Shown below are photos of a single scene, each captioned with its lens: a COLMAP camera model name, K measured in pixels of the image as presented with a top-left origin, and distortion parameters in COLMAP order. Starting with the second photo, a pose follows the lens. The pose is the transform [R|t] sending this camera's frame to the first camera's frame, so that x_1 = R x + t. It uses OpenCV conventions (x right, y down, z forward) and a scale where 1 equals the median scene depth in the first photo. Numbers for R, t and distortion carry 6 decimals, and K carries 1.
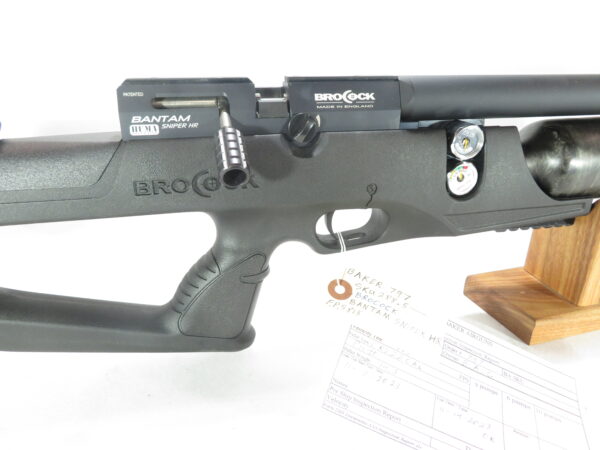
lens RADIAL K [[425.4, 0, 300.0], [0, 425.4, 225.0], [0, 0, 1]] dist [-0.004086, -0.000981]
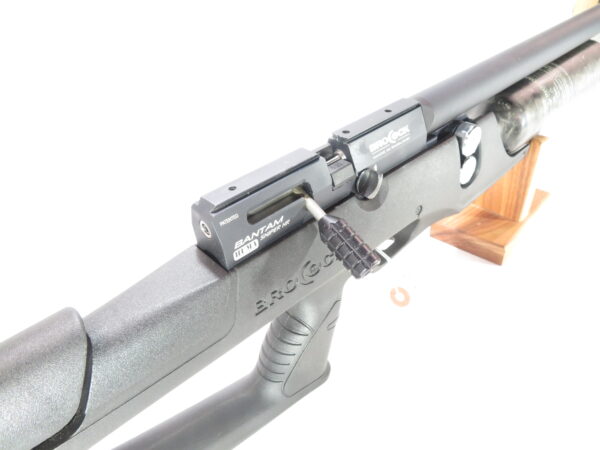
lens RADIAL K [[425.4, 0, 300.0], [0, 425.4, 225.0], [0, 0, 1]] dist [-0.004086, -0.000981]
pose [[0.872020, -0.350293, 0.341873, -0.459803], [0.265176, 0.925167, 0.271565, -0.402280], [-0.411417, -0.146154, 0.899653, 0.123206]]
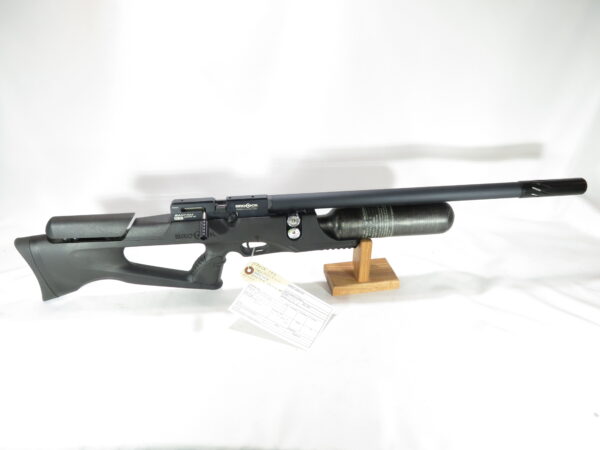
lens RADIAL K [[425.4, 0, 300.0], [0, 425.4, 225.0], [0, 0, 1]] dist [-0.004086, -0.000981]
pose [[0.990445, 0.050832, -0.128199, 0.754372], [-0.034602, 0.991453, 0.125793, -0.492596], [0.133497, -0.120155, 0.983738, -1.606779]]
